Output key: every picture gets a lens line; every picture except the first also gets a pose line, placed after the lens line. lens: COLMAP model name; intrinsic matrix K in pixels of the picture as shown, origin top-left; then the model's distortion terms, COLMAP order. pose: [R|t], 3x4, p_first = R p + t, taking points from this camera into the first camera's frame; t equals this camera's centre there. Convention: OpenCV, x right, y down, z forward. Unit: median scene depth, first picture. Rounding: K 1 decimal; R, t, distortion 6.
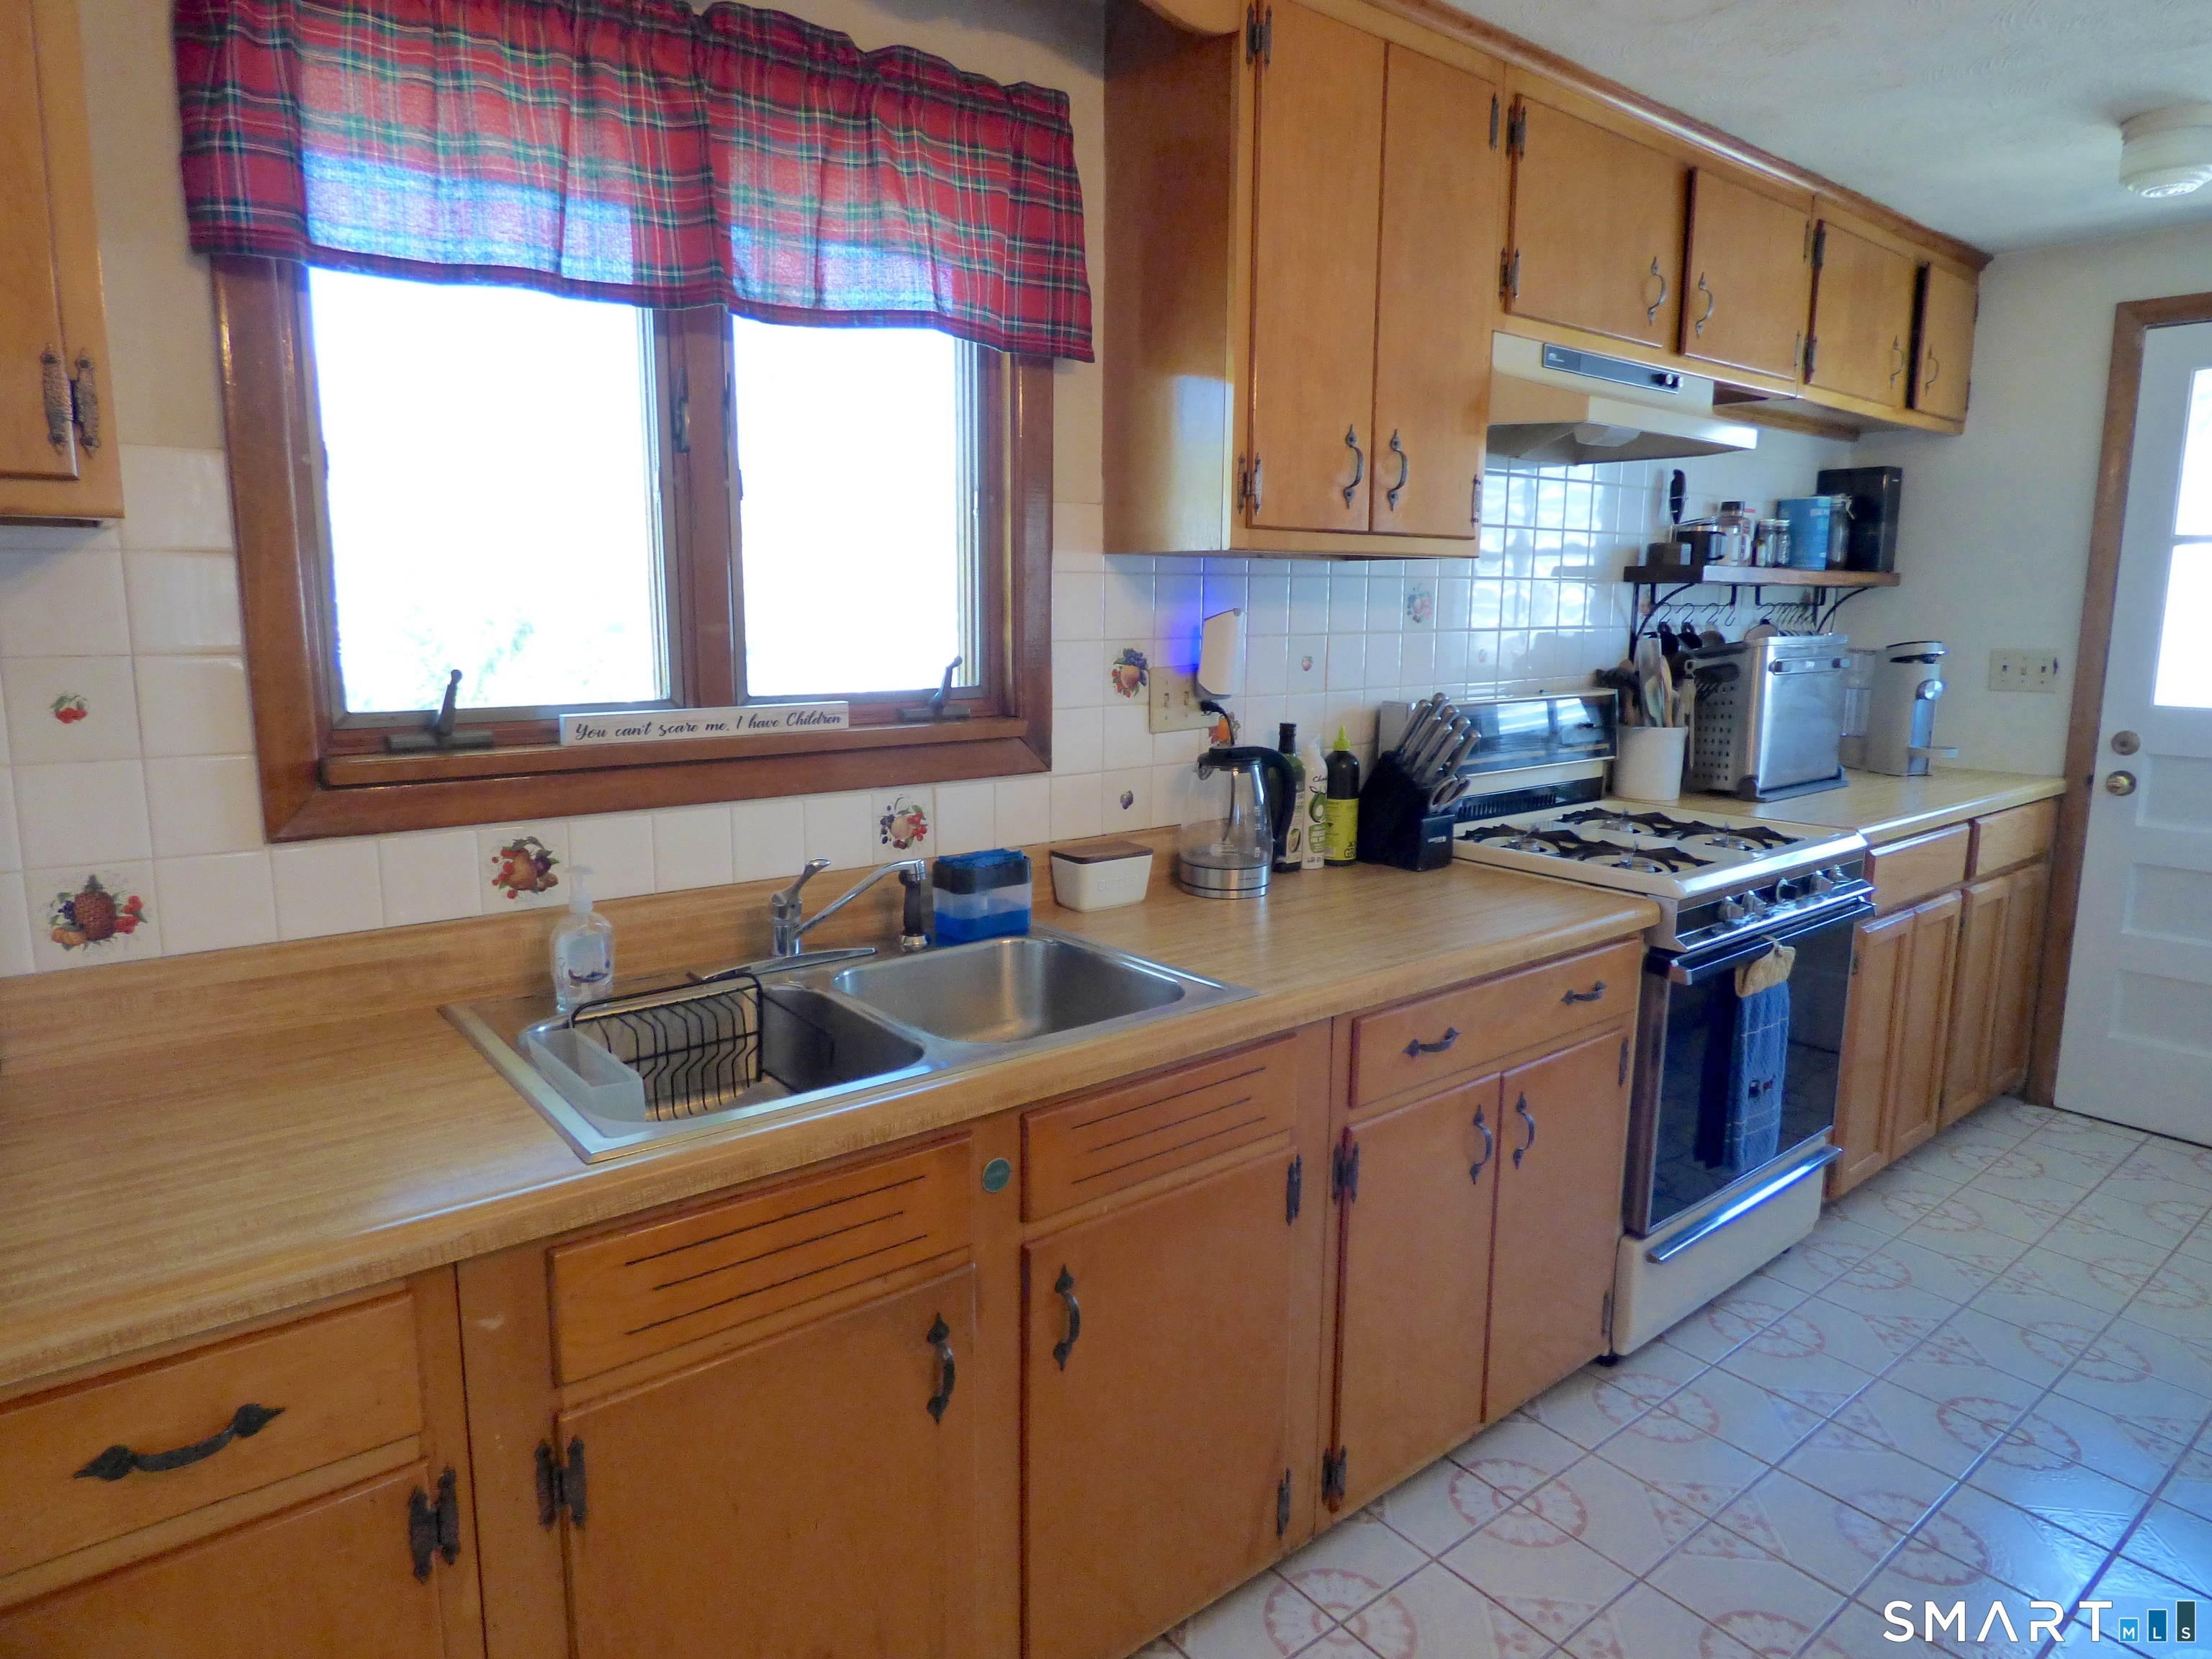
lens RADIAL K [[1333.0, 0, 1092.3], [0, 1333.0, 830.2], [0, 0, 1]] dist [-0.009955, 0.001619]
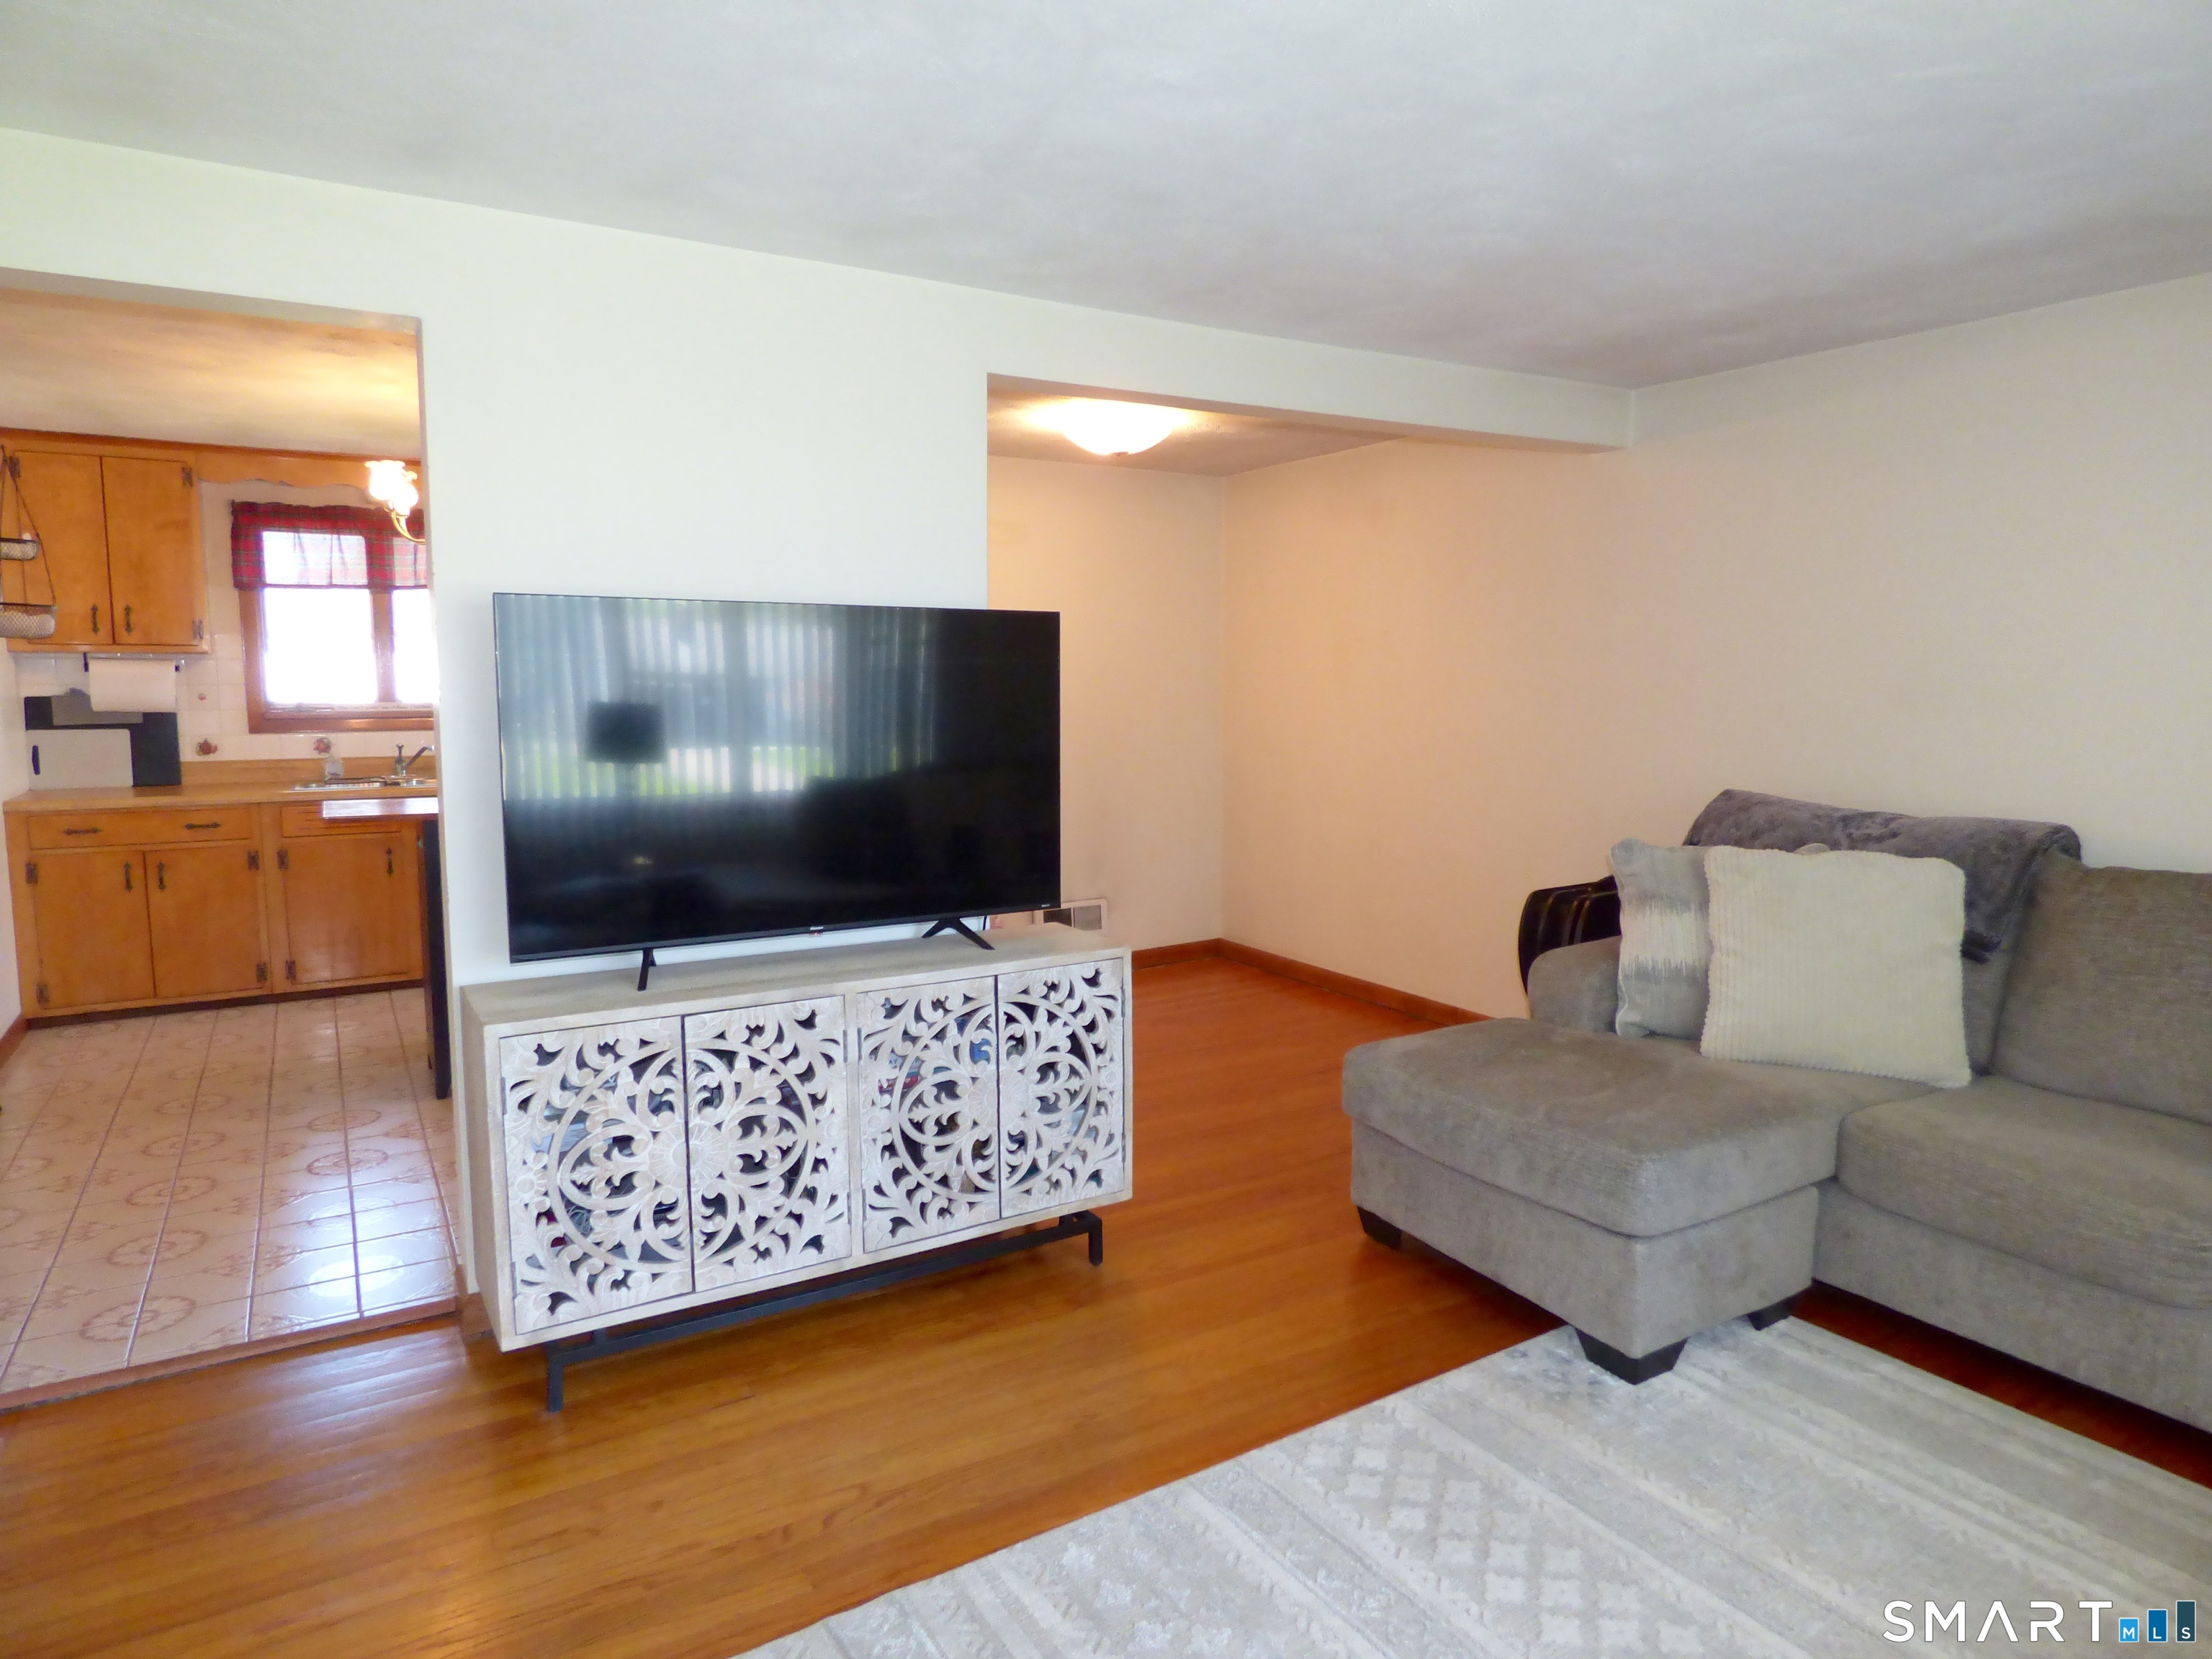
lens RADIAL K [[1338.0, 0, 1093.3], [0, 1338.0, 827.4], [0, 0, 1]] dist [-0.004849, -0.002690]
pose [[0.991039, 0.011630, -0.133063, 2.454016], [-0.019350, 0.998194, -0.056871, 0.481141], [0.132161, 0.058936, 0.989475, -2.631210]]
